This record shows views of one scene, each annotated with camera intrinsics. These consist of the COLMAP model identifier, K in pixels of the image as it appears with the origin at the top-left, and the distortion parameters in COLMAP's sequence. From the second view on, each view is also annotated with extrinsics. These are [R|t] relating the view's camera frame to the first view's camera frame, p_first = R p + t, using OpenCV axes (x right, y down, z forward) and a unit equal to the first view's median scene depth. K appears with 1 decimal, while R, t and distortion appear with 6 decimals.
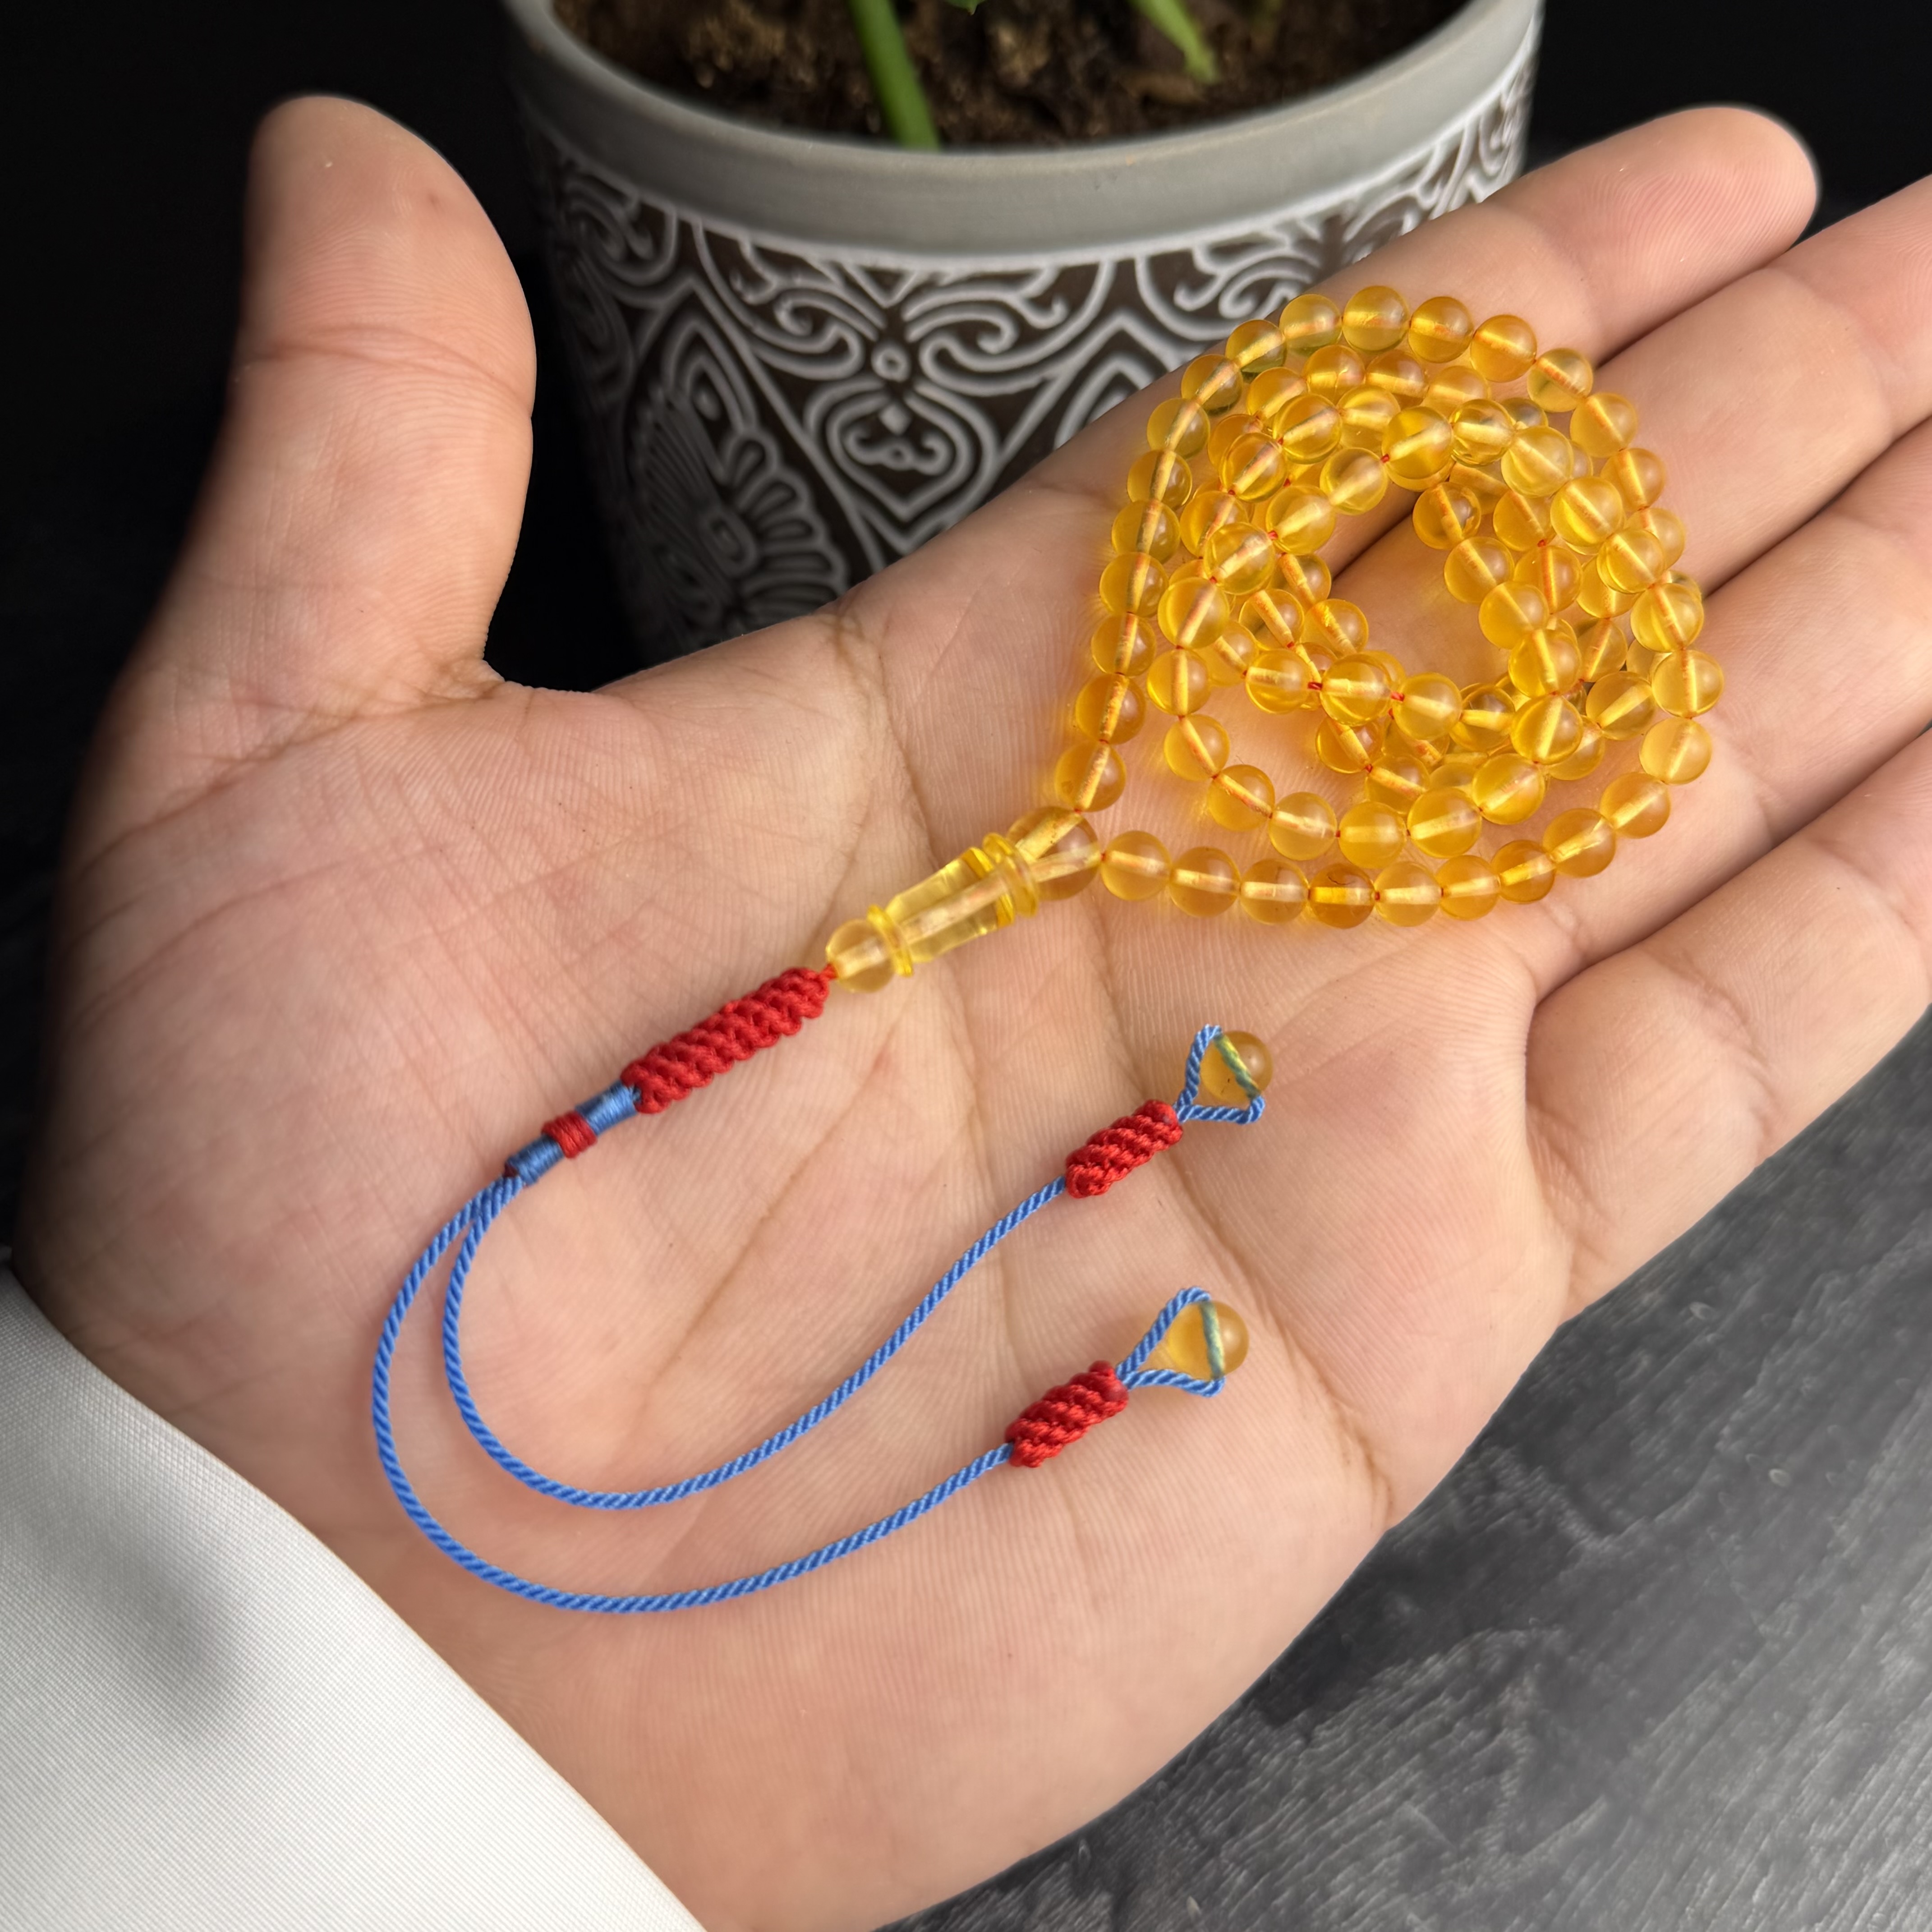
lens RADIAL K [[2326.2, 0, 985.4], [0, 2326.2, 978.4], [0, 0, 1]] dist [0.154588, -0.627367]
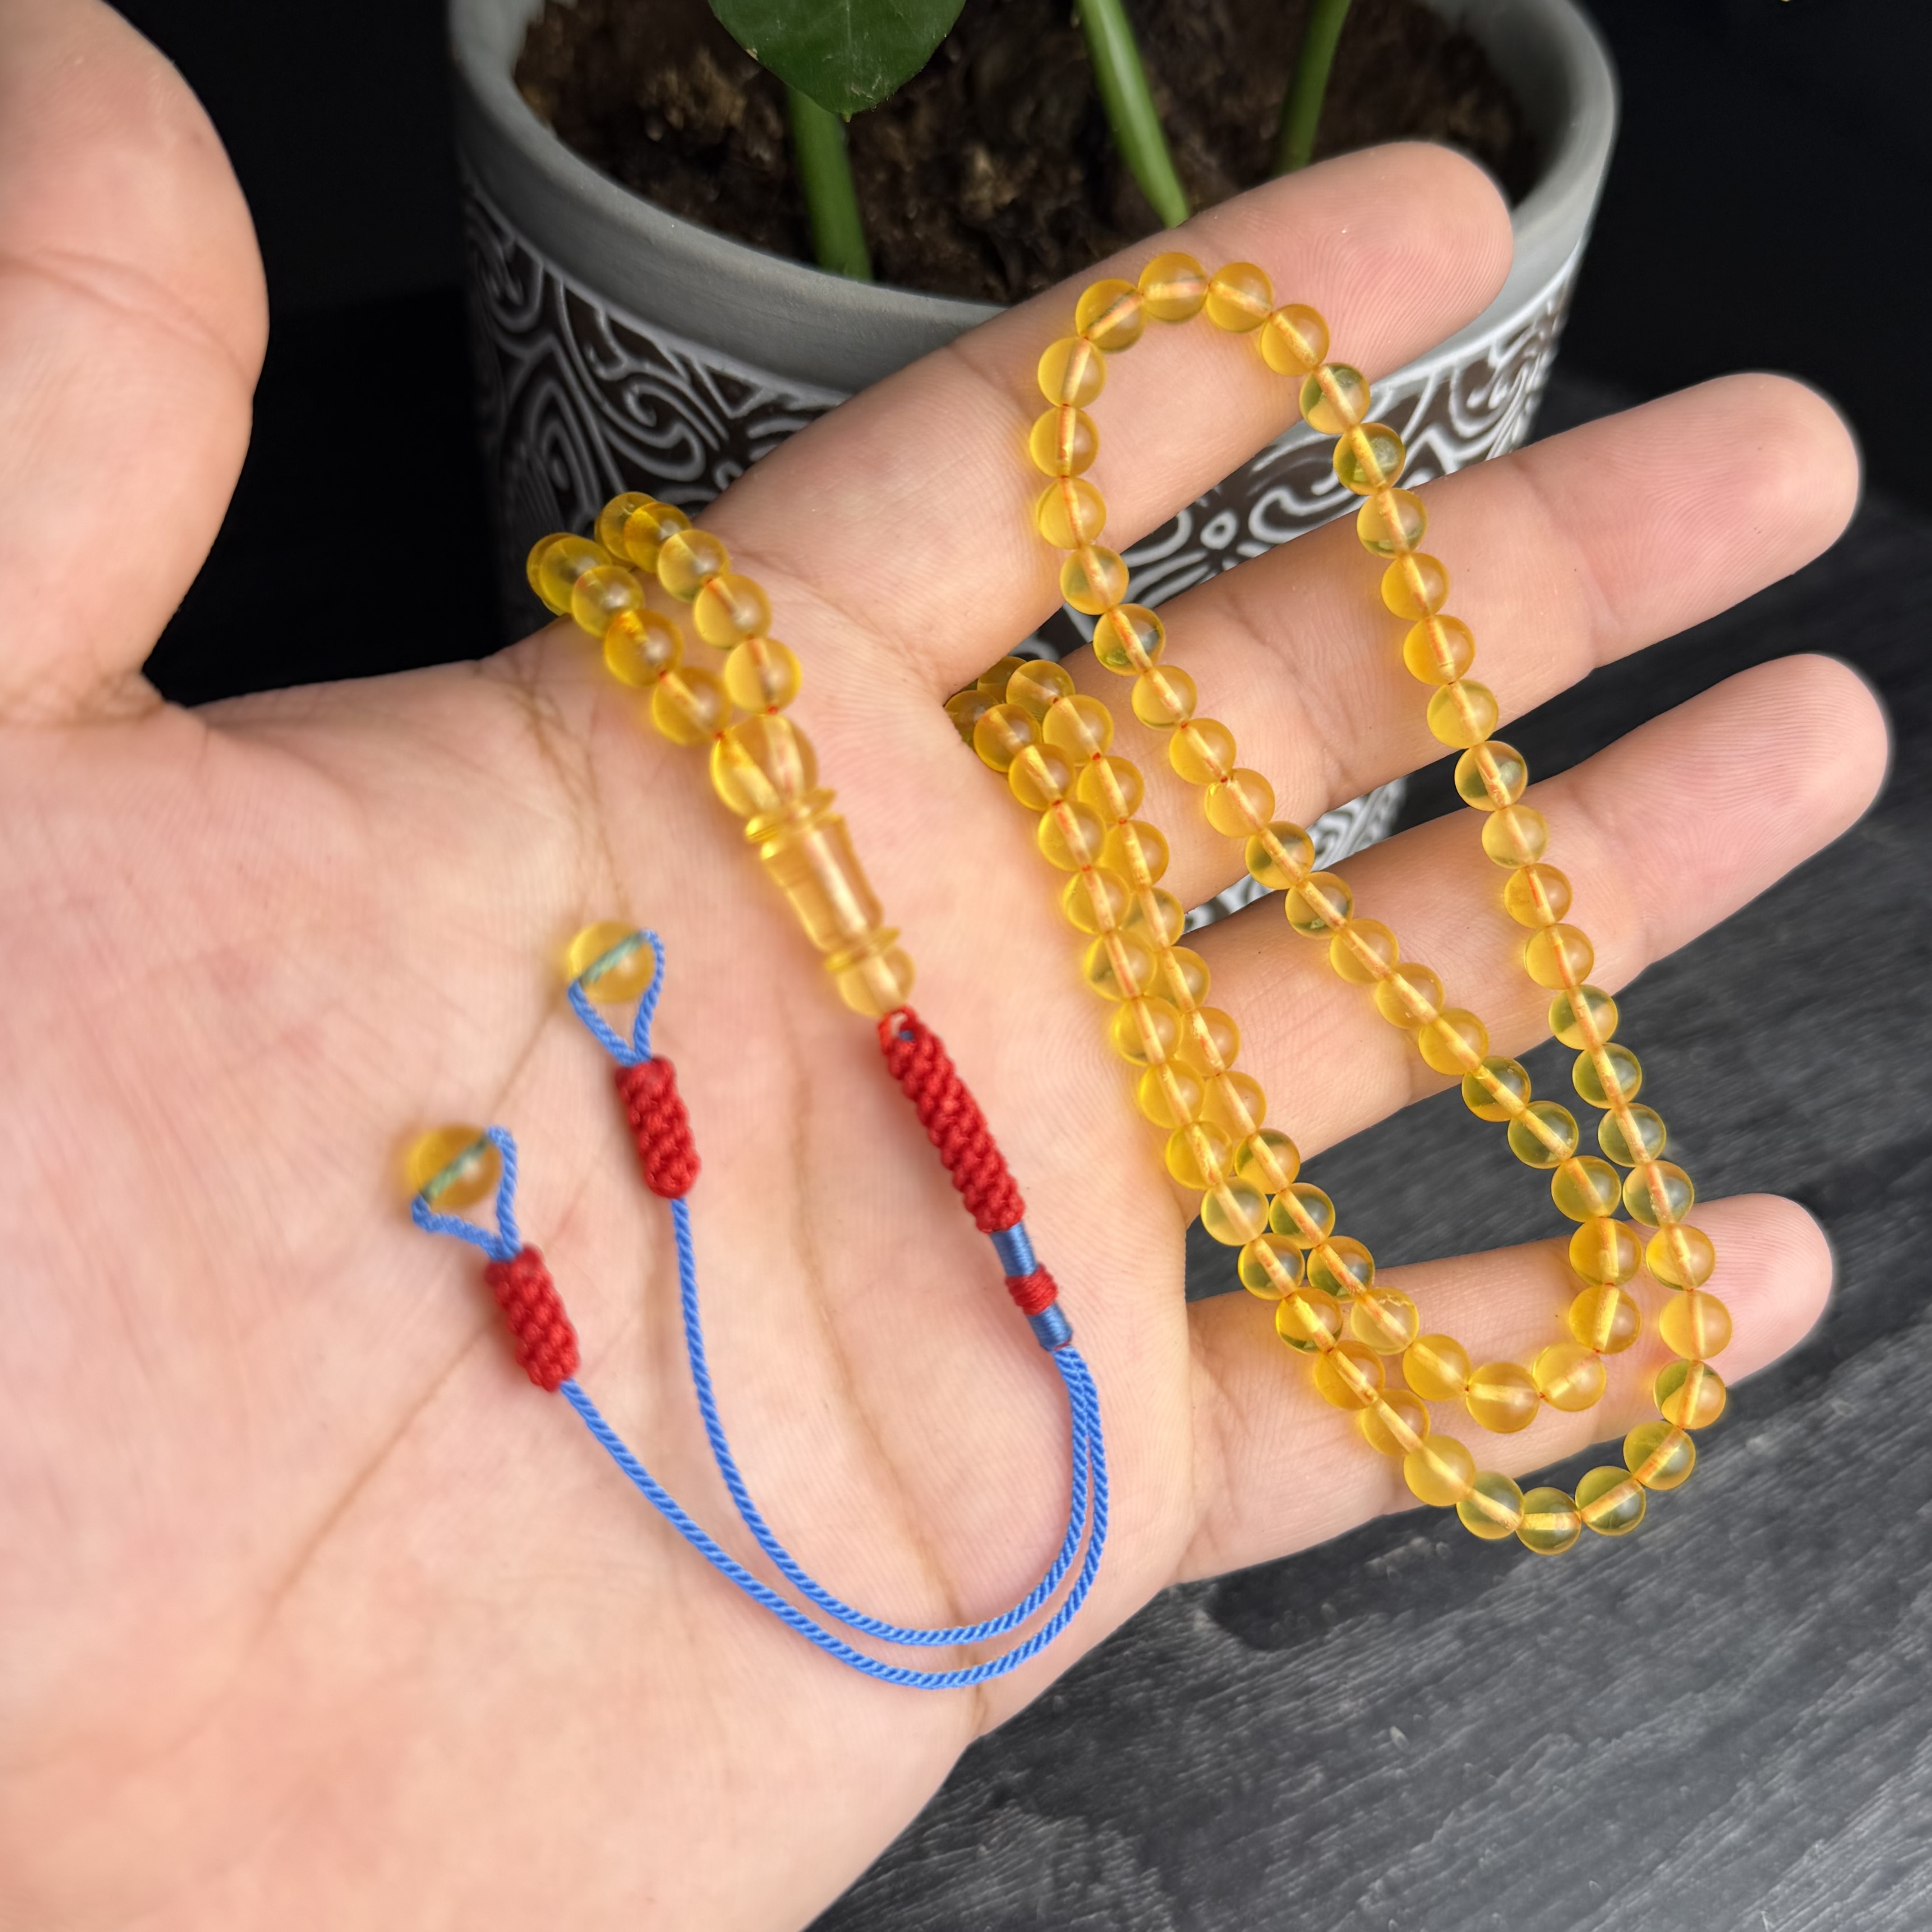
lens RADIAL K [[2348.3, 0, 981.4], [0, 2348.3, 976.5], [0, 0, 1]] dist [0.102033, -0.432878]
pose [[0.964367, 0.254259, -0.073135, 0.163916], [-0.256820, 0.966056, -0.027904, -0.076276], [0.063558, 0.045692, 0.996932, 0.110687]]
